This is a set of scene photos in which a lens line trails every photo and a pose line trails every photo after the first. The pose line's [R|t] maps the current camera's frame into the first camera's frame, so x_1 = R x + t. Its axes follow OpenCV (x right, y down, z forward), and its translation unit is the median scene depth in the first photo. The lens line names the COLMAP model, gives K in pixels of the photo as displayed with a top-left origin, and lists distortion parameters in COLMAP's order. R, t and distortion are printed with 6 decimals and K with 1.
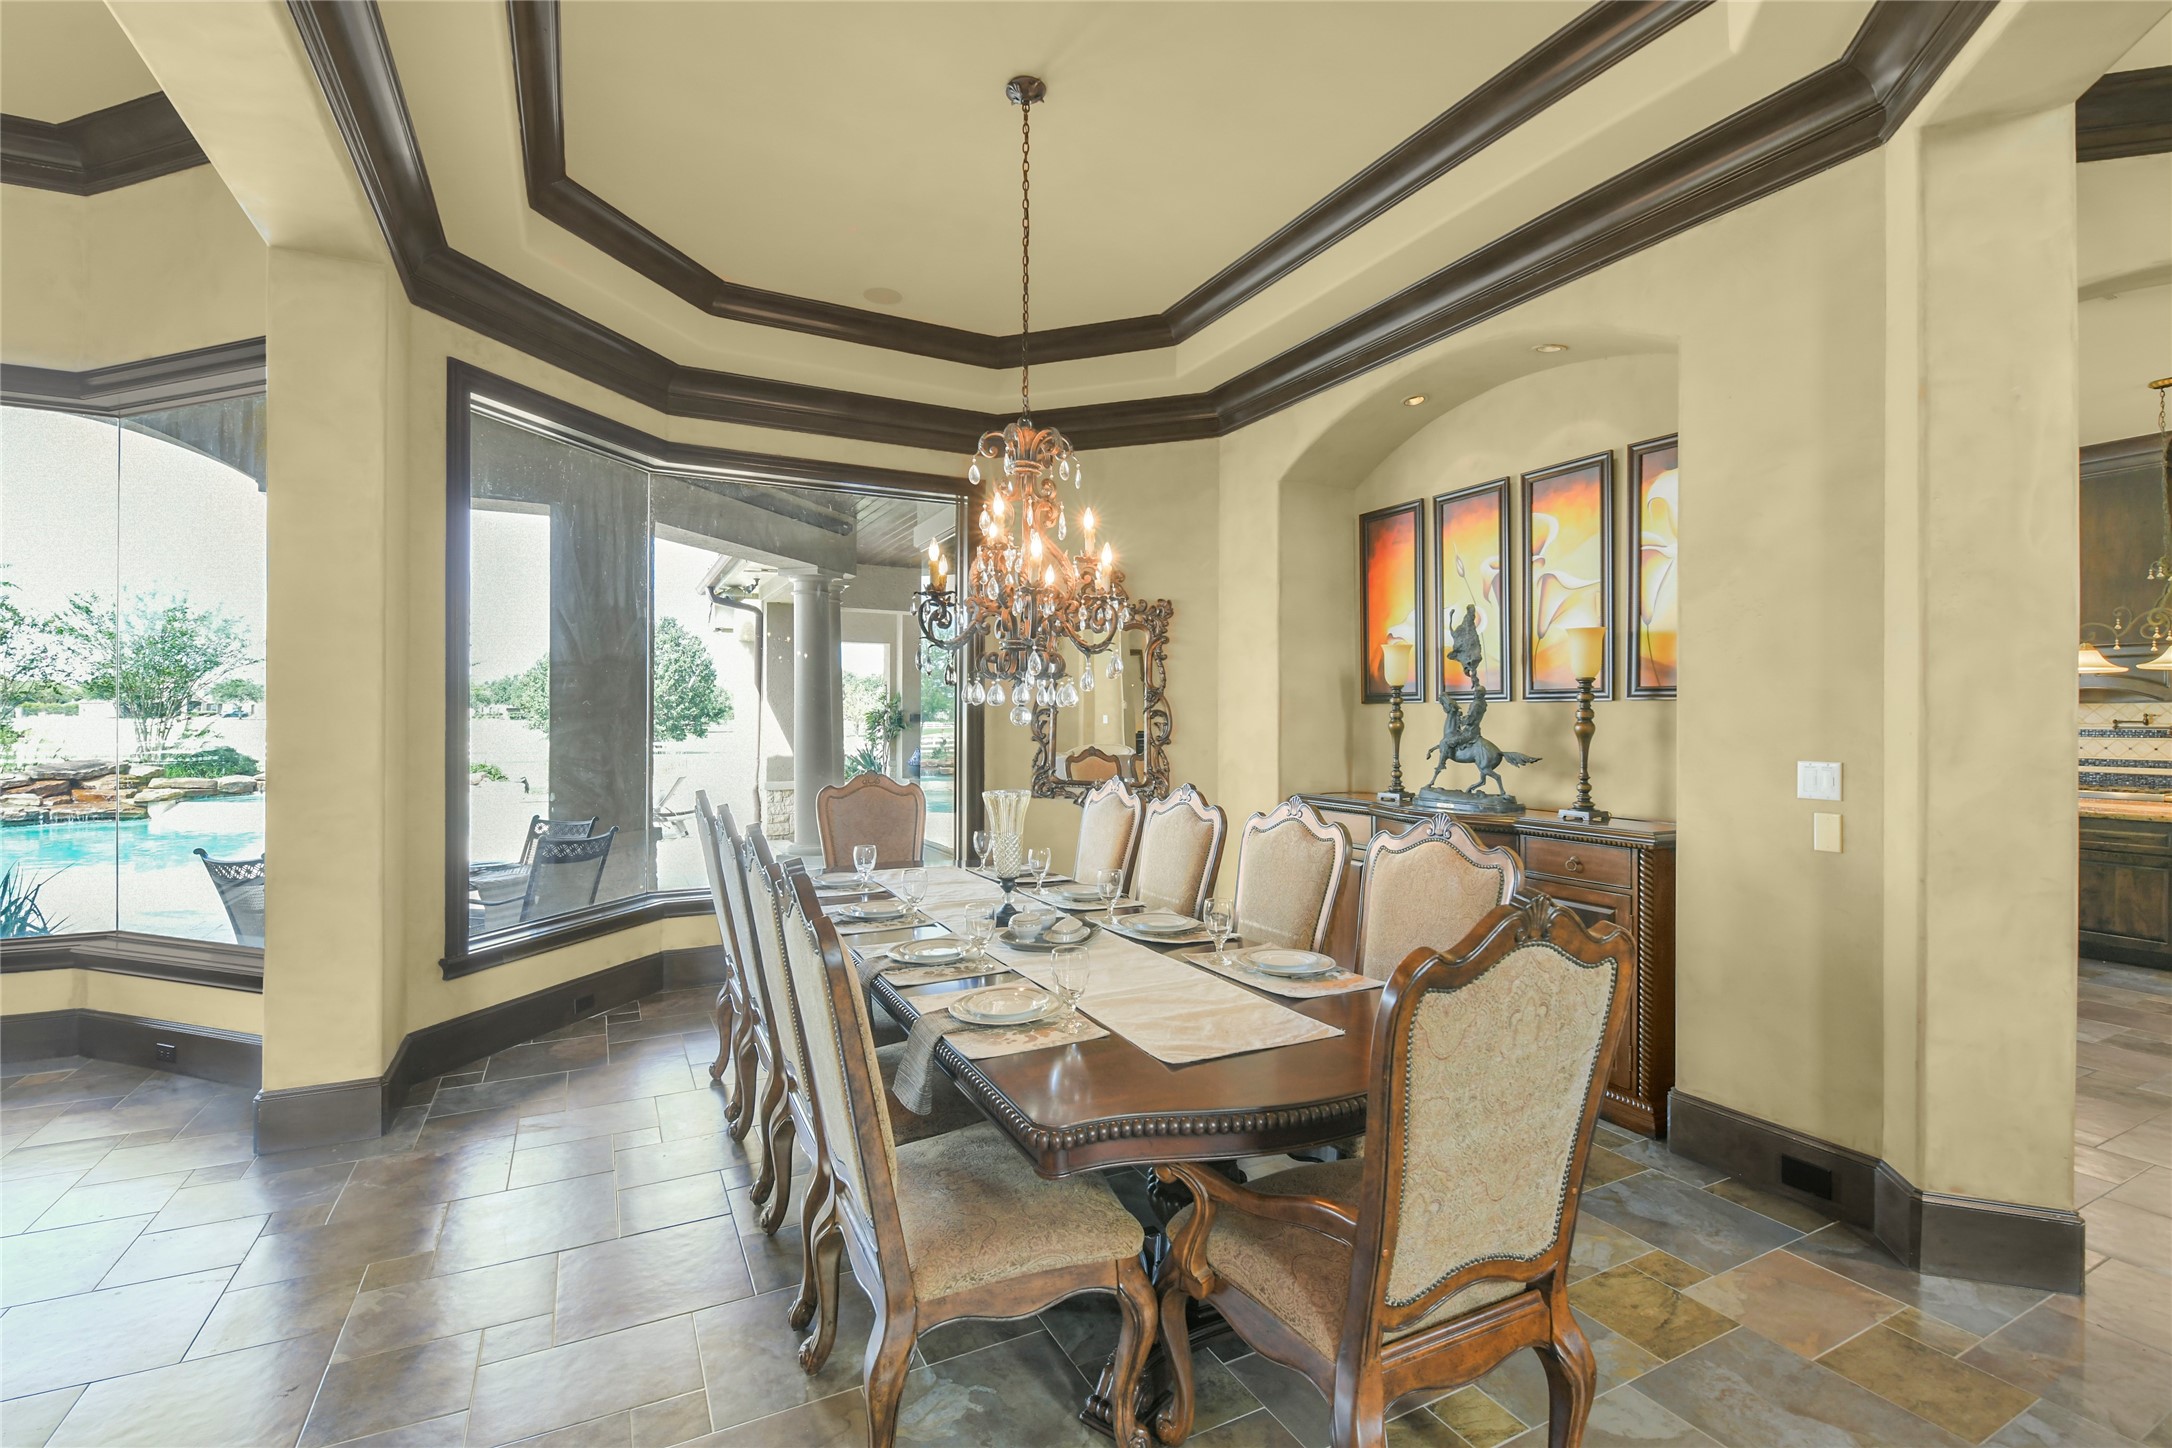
lens RADIAL K [[941.6, 0, 1075.1], [0, 941.6, 716.3], [0, 0, 1]] dist [0.015416, -0.012881]
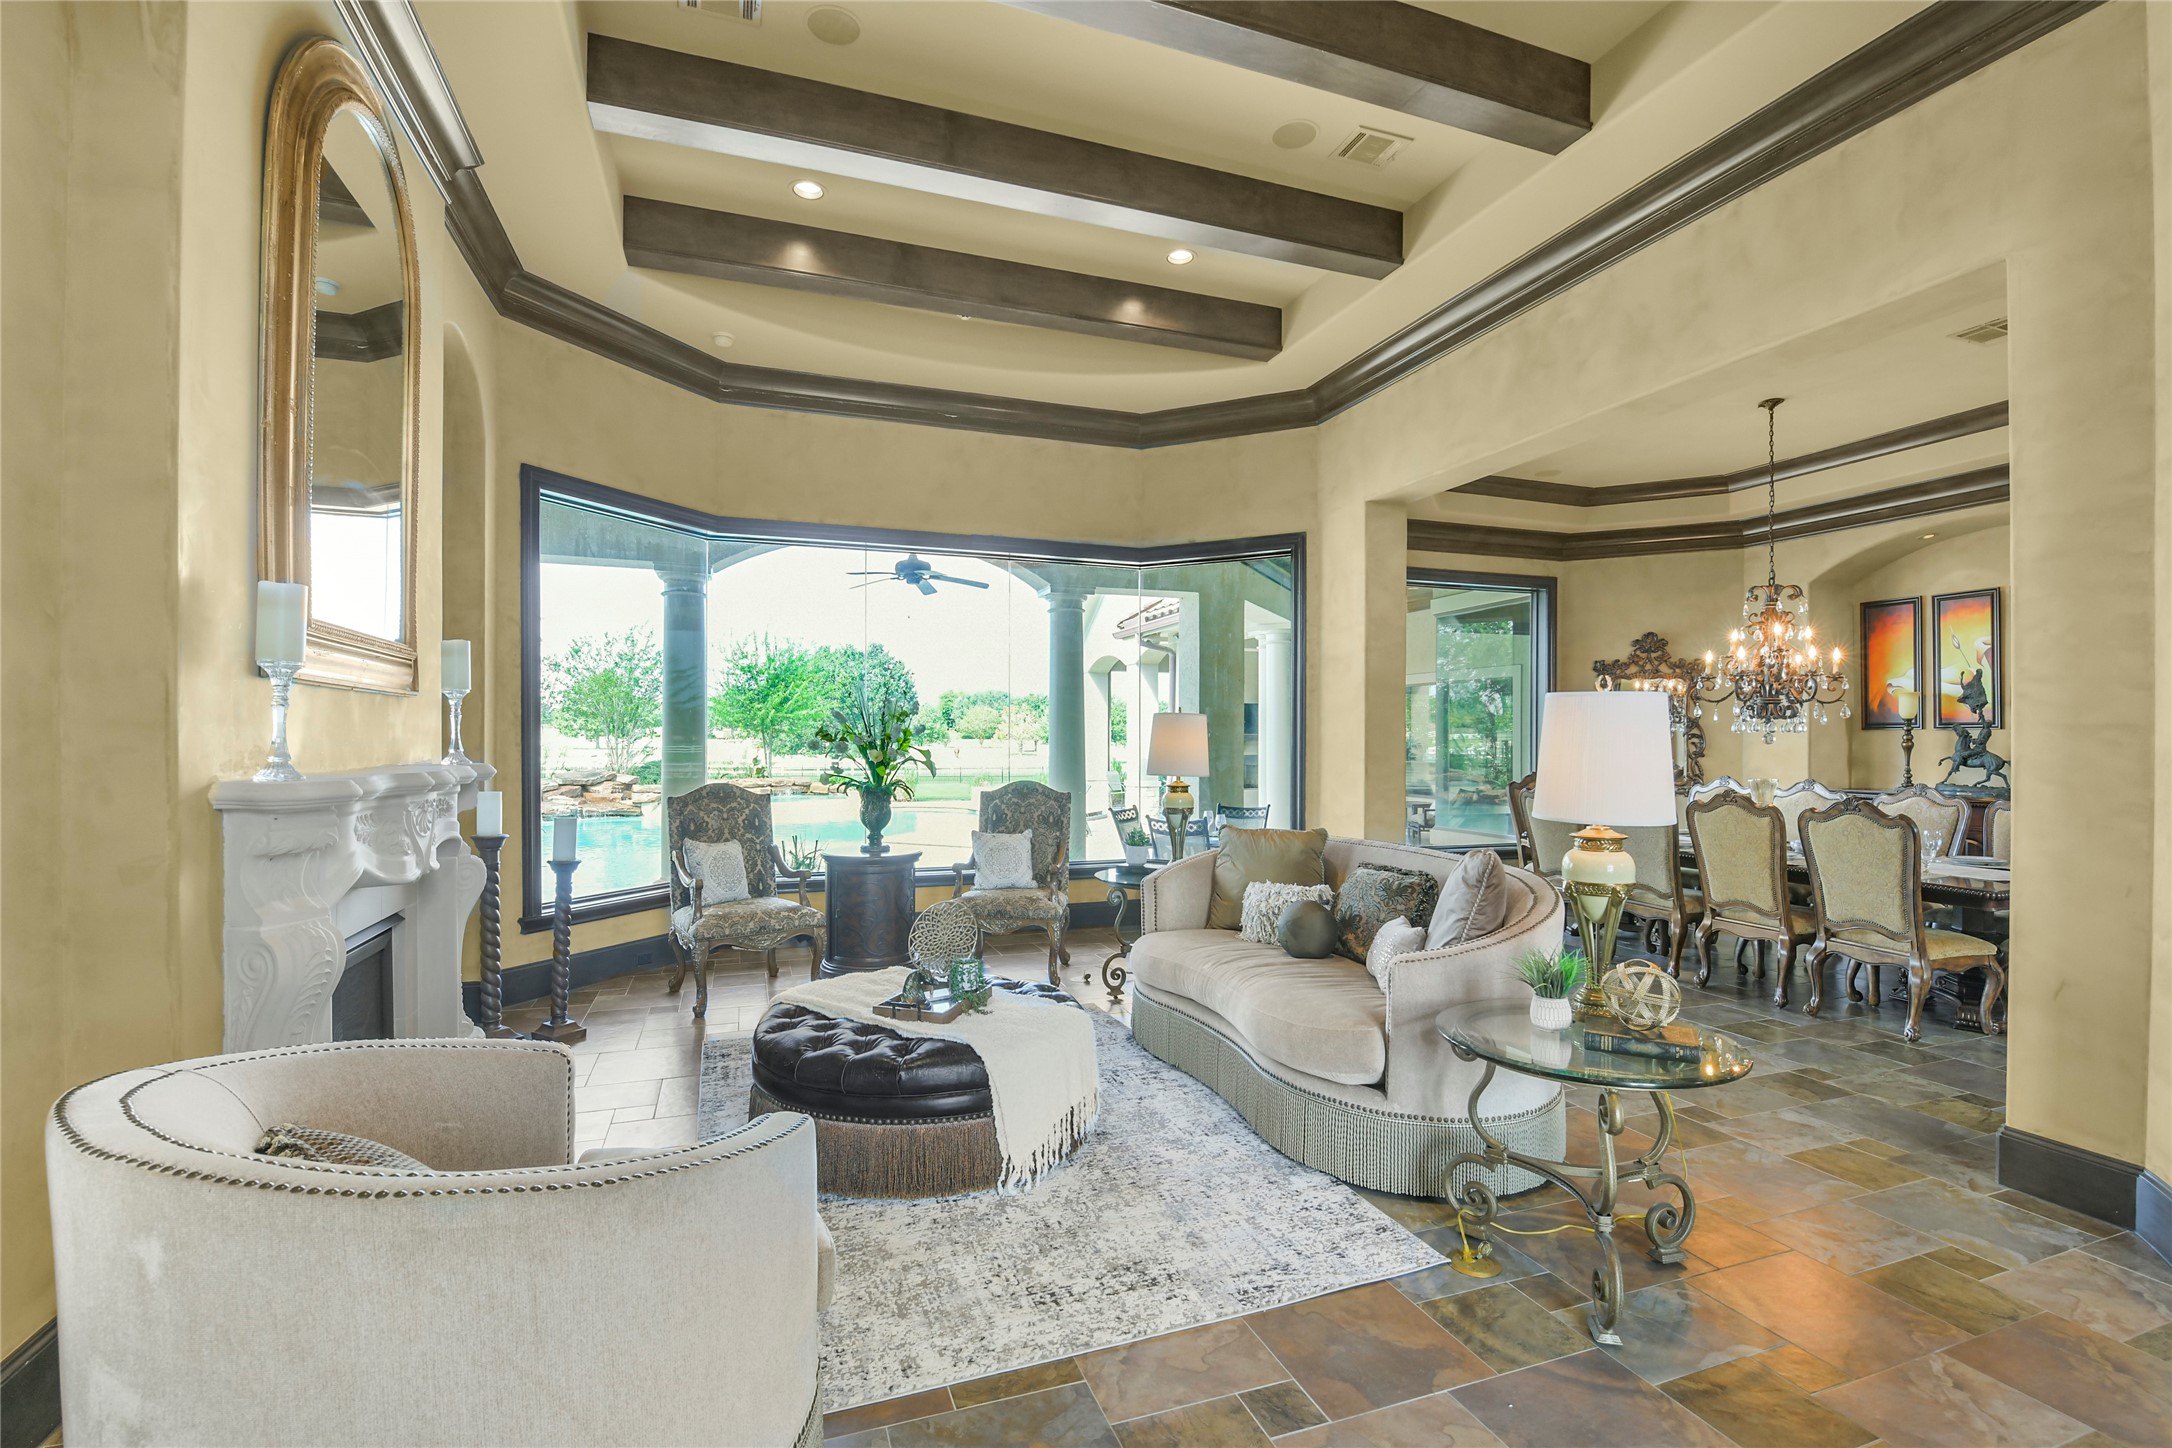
lens RADIAL K [[963.9, 0, 1084.2], [0, 963.9, 736.7], [0, 0, 1]] dist [0.016453, -0.009873]
pose [[0.993439, 0.001700, -0.114351, -0.782134], [-0.001571, 0.999998, 0.001211, -0.002427], [0.114353, -0.001024, 0.993440, -0.702406]]
